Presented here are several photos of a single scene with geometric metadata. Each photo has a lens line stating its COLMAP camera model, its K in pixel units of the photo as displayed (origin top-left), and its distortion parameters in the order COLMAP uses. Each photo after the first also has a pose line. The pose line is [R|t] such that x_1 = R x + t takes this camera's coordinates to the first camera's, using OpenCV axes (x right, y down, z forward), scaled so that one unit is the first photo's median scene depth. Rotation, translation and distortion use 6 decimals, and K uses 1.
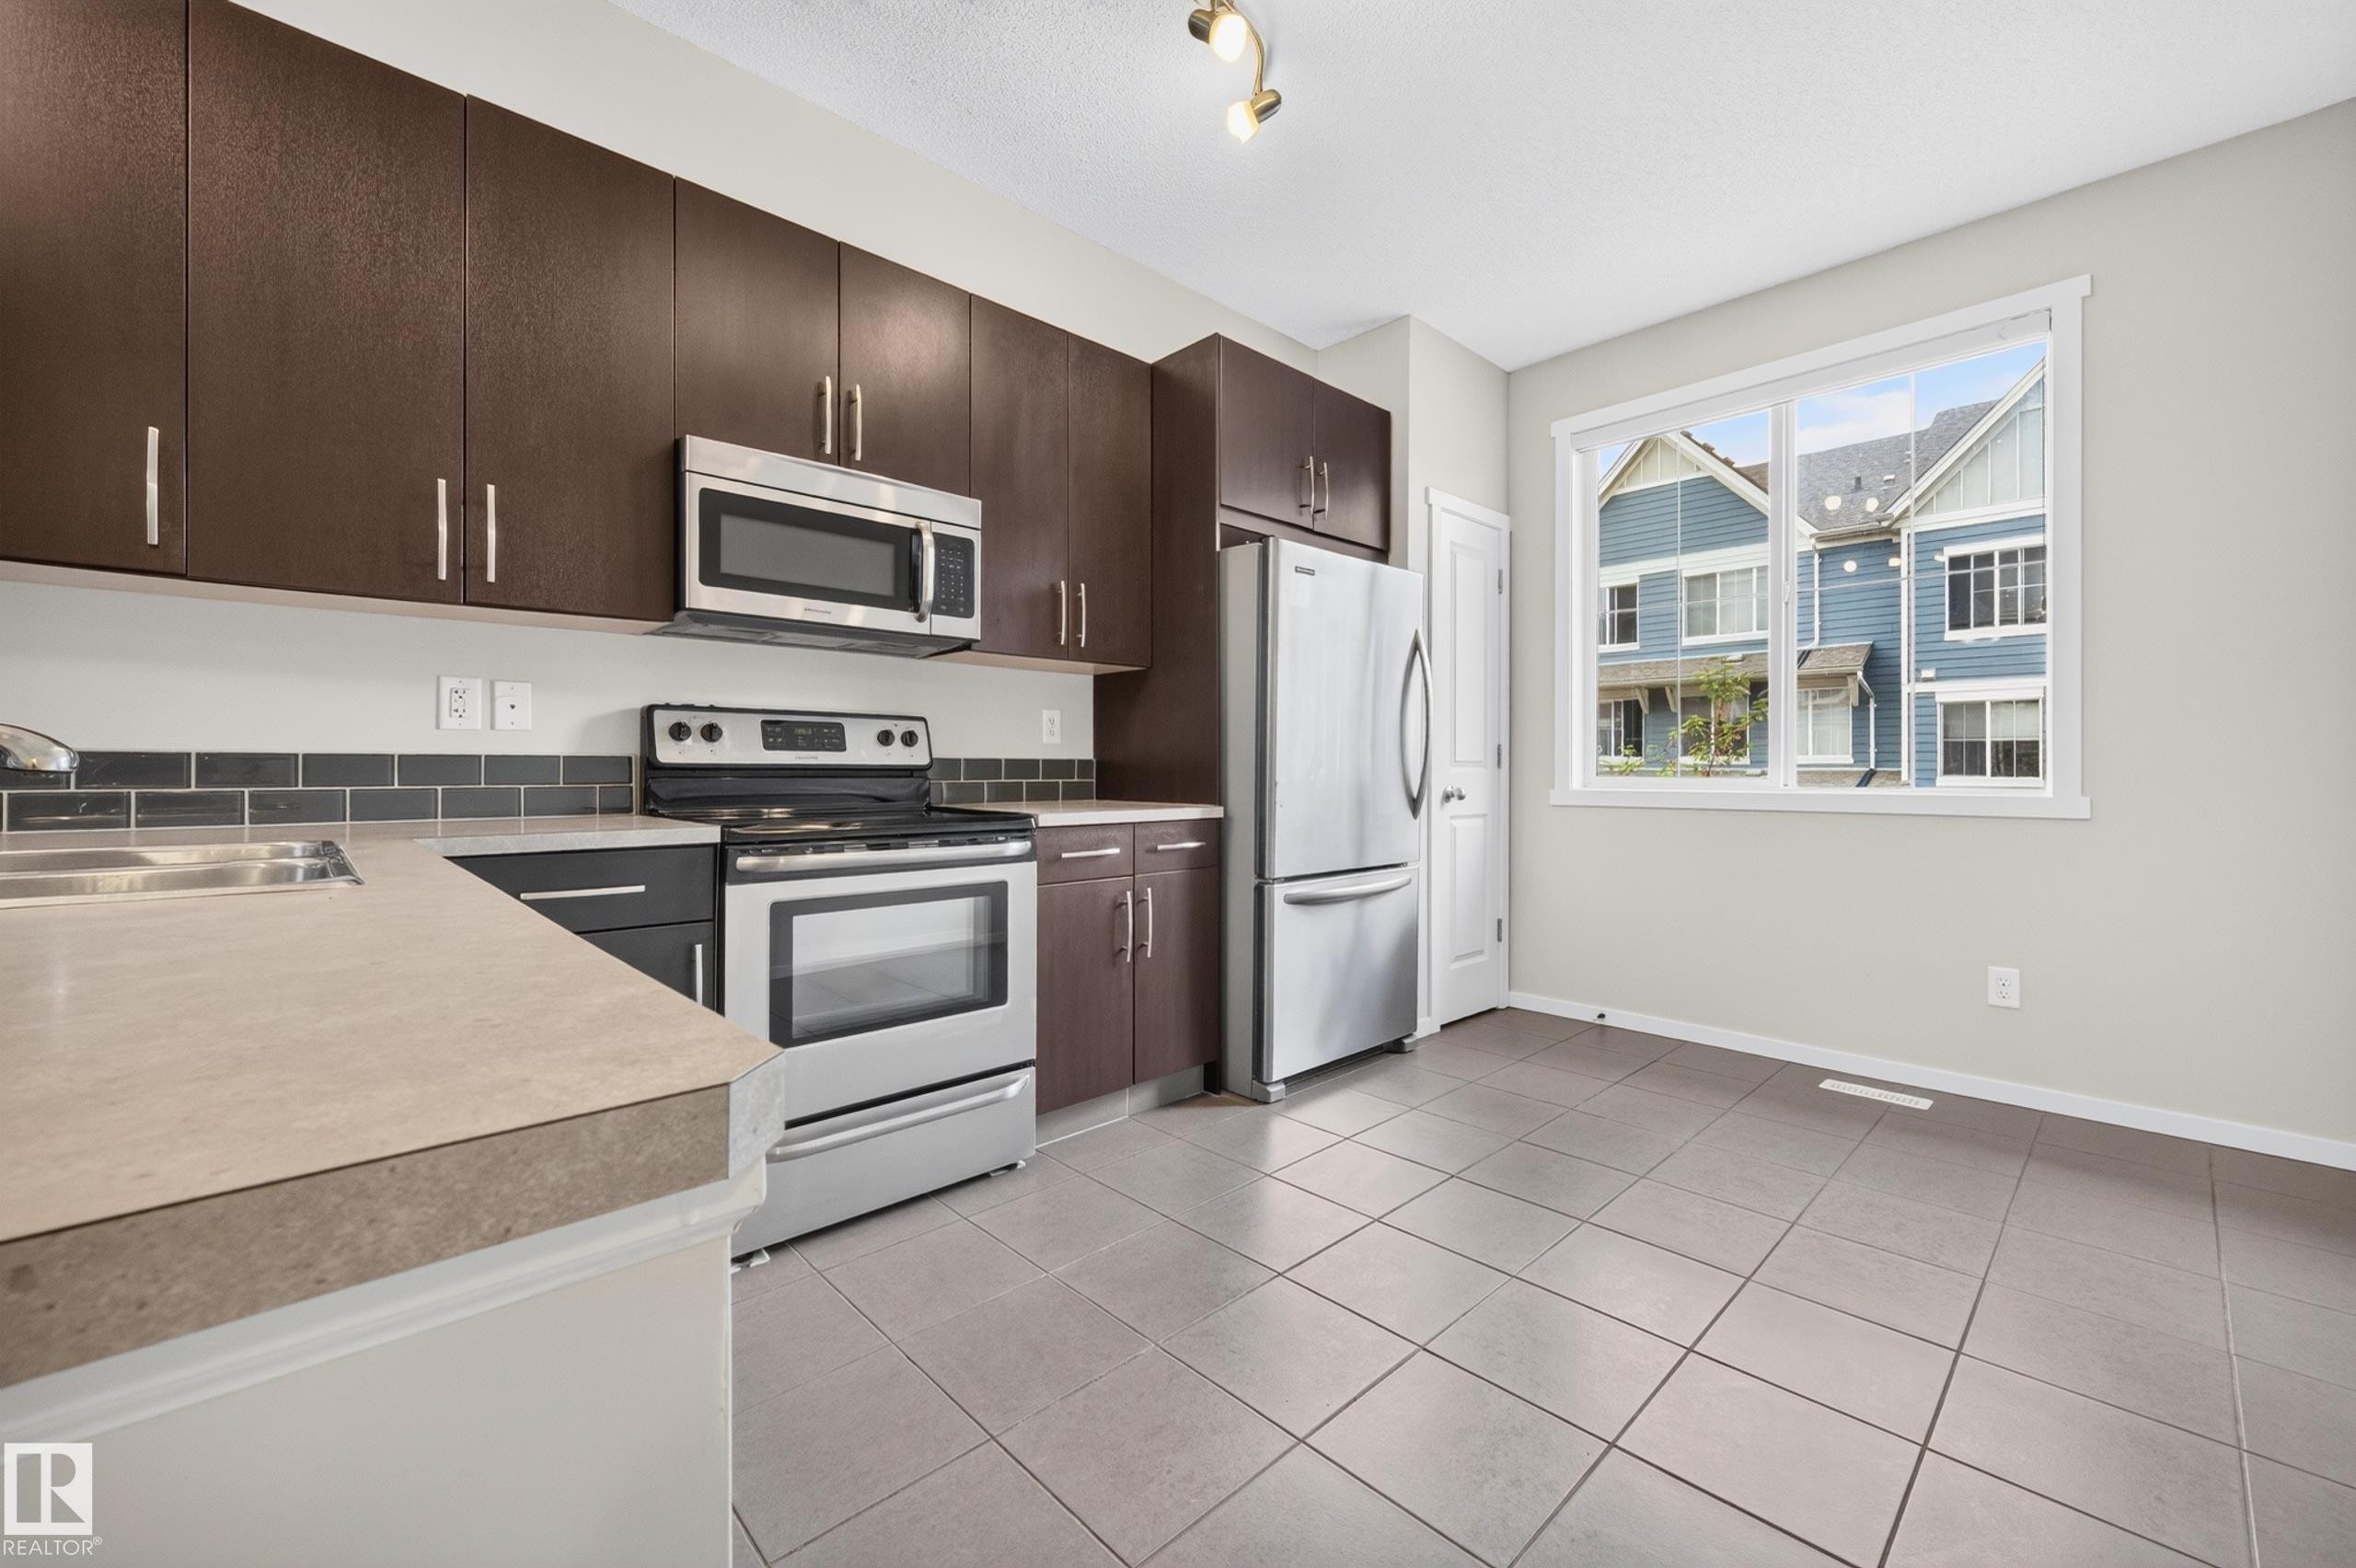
lens RADIAL K [[938.6, 0, 1186.4], [0, 938.6, 762.5], [0, 0, 1]] dist [0.001911, 0.000094]
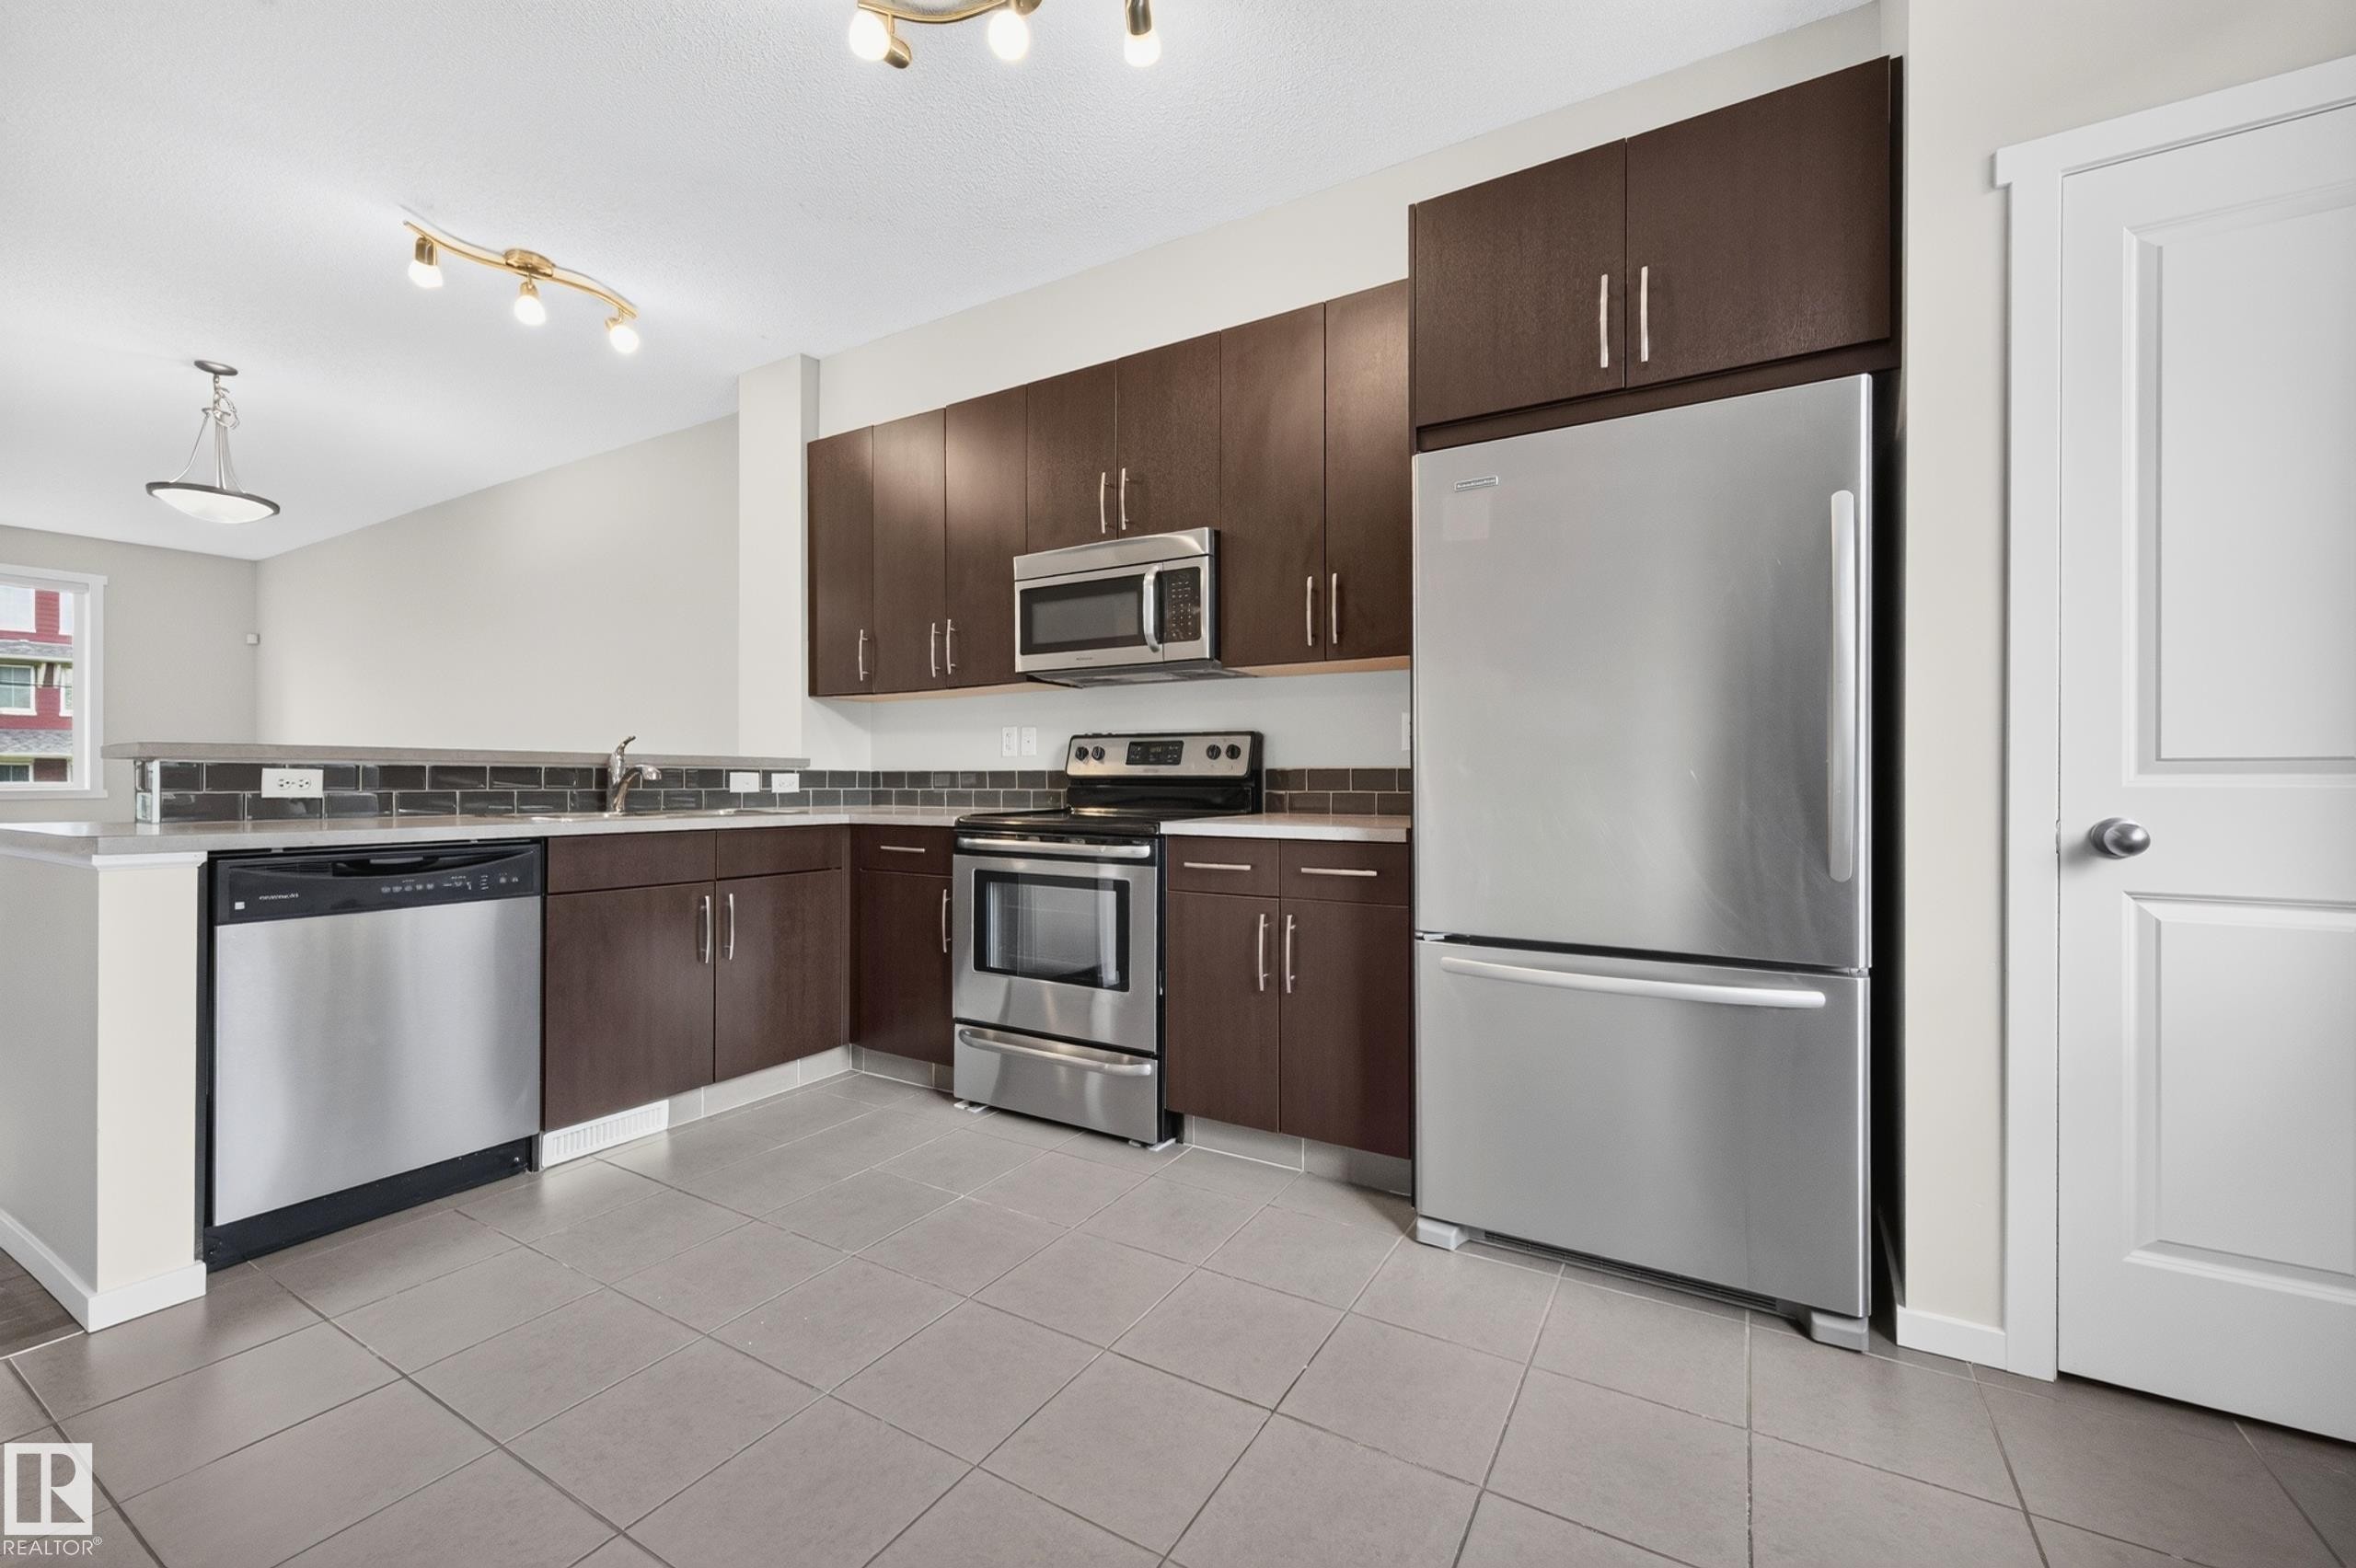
lens RADIAL K [[938.6, 0, 1185.0], [0, 938.6, 780.9], [0, 0, 1]] dist [0.001911, 0.000094]
pose [[0.274442, 0.002300, -0.961601, 0.753083], [0.007790, 0.999959, 0.004615, 0.003160], [0.961572, -0.008757, 0.274413, 0.645490]]
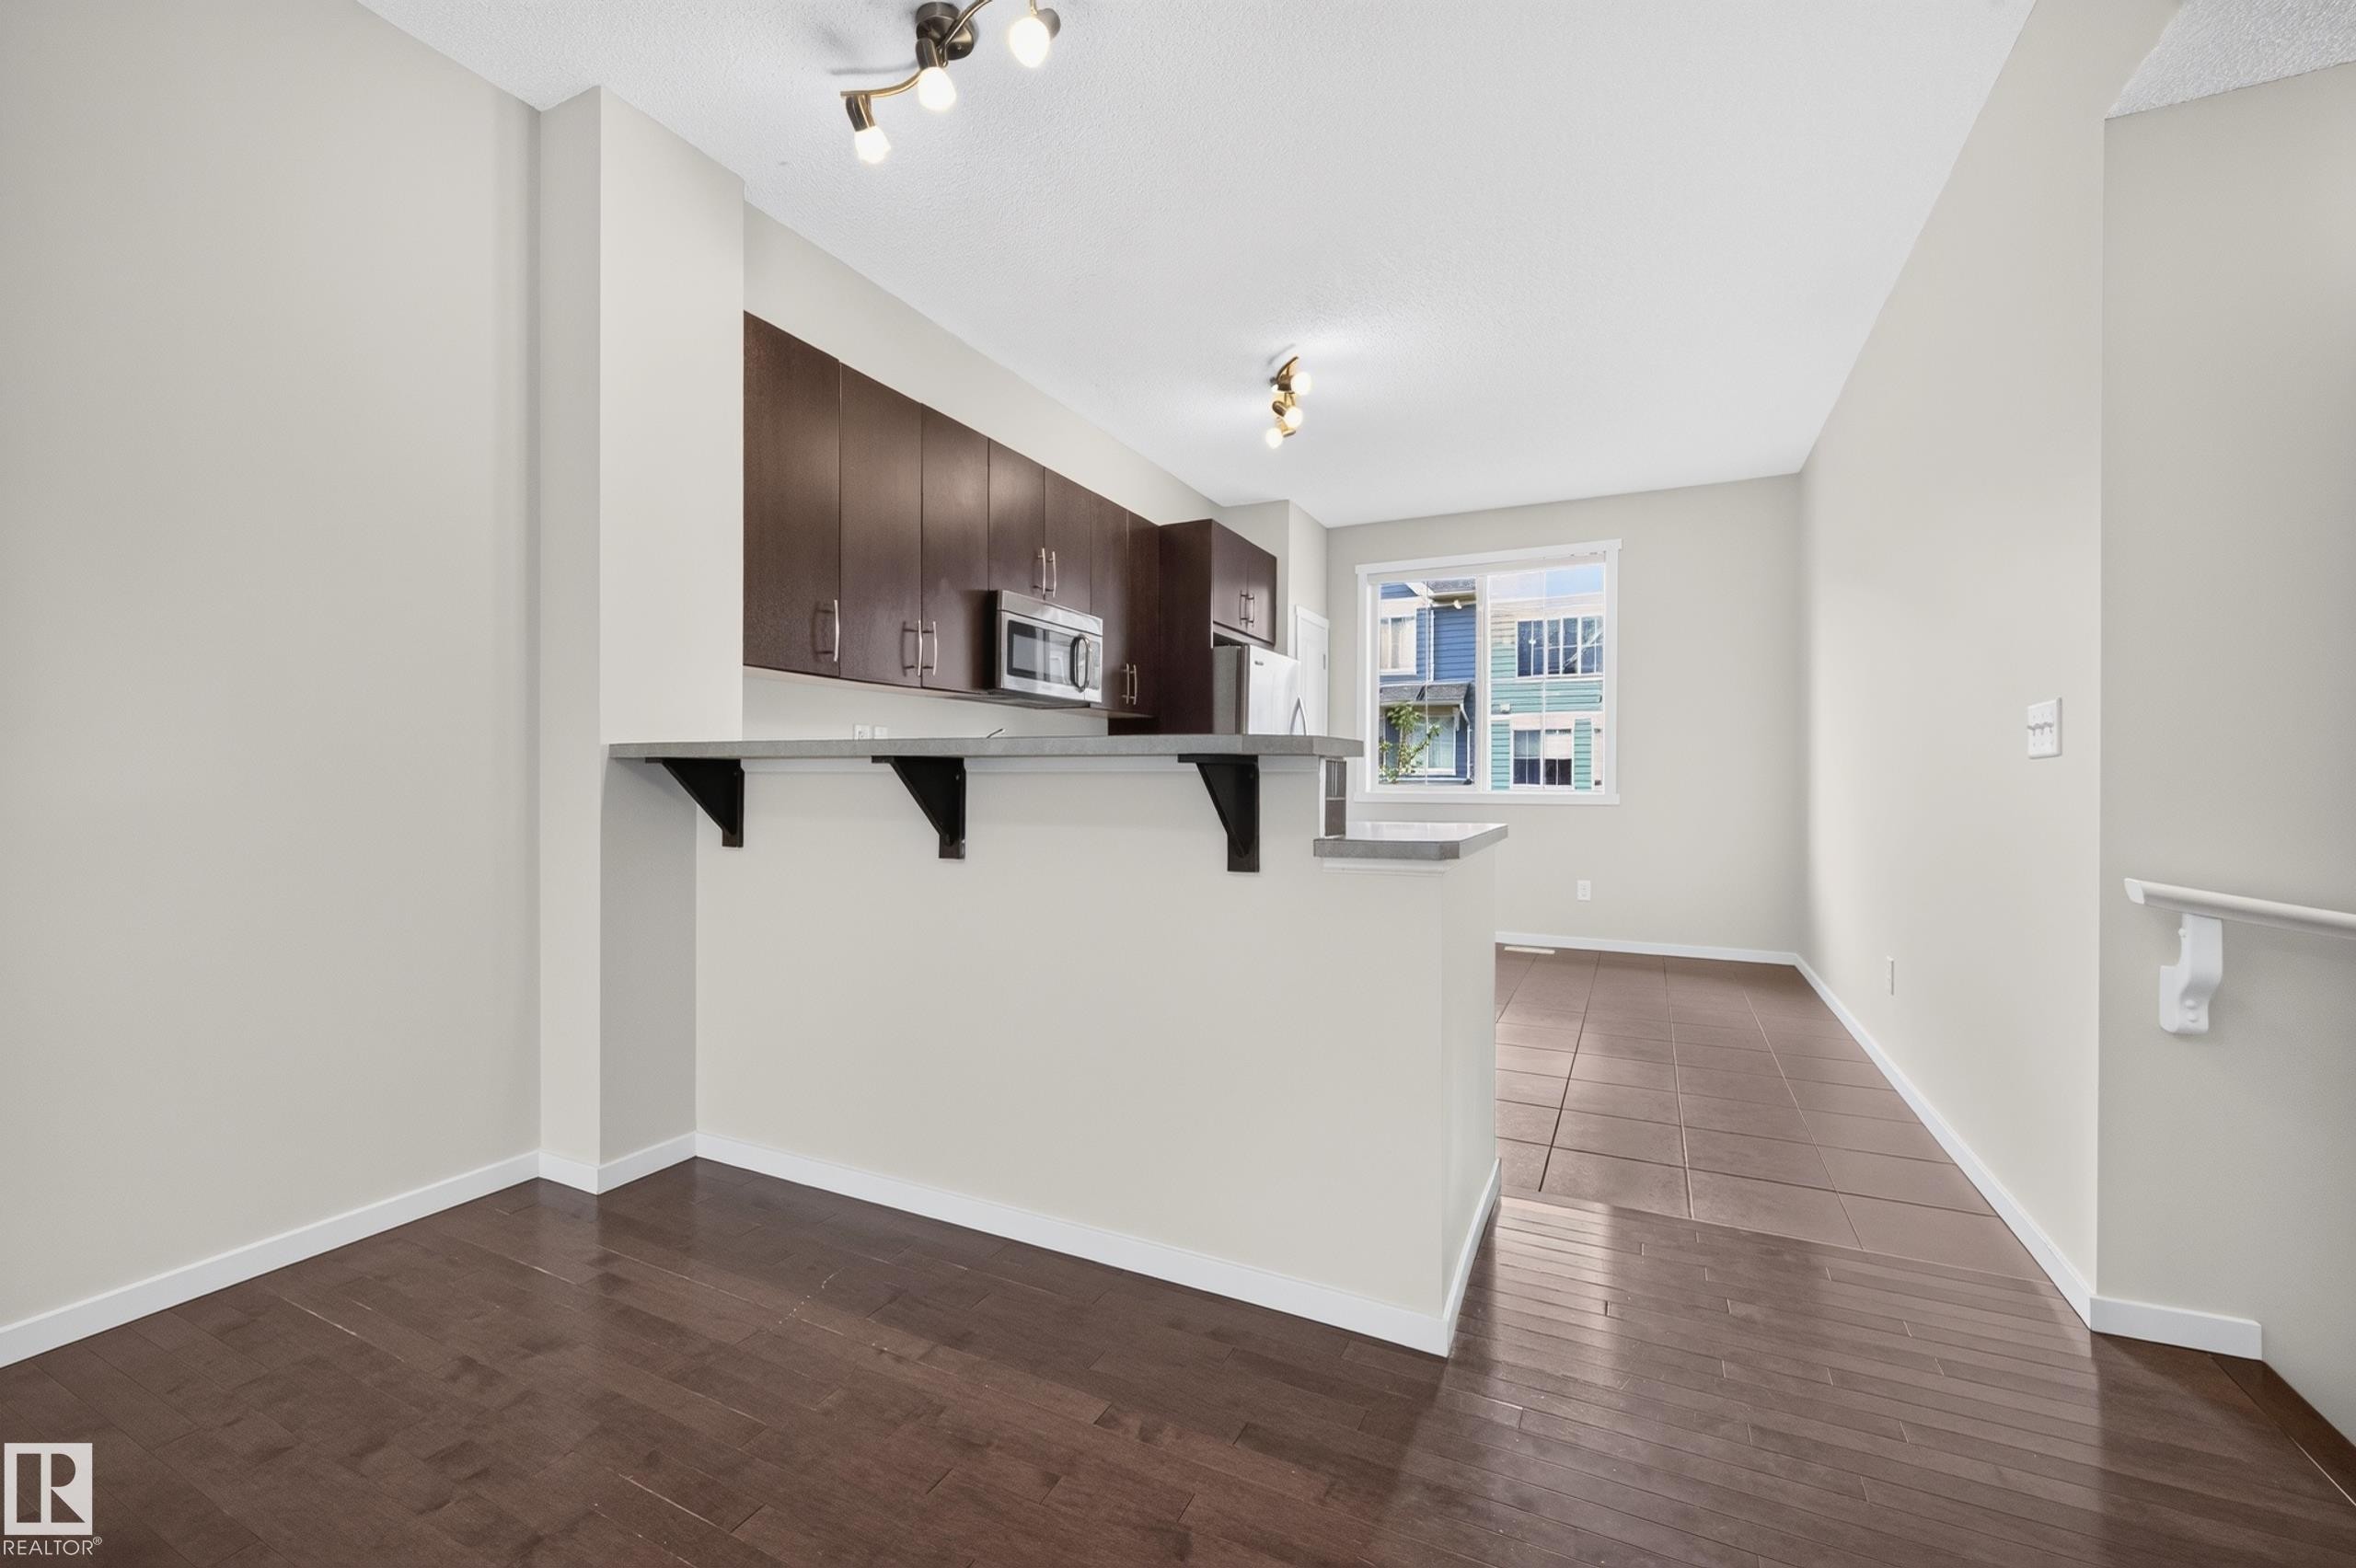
lens RADIAL K [[938.6, 0, 1174.2], [0, 938.6, 782.4], [0, 0, 1]] dist [0.001911, 0.000094]
pose [[0.940738, -0.004541, 0.339103, -0.631169], [0.001756, 0.999962, 0.008517, -0.003203], [-0.339128, -0.007417, 0.940711, -0.579903]]
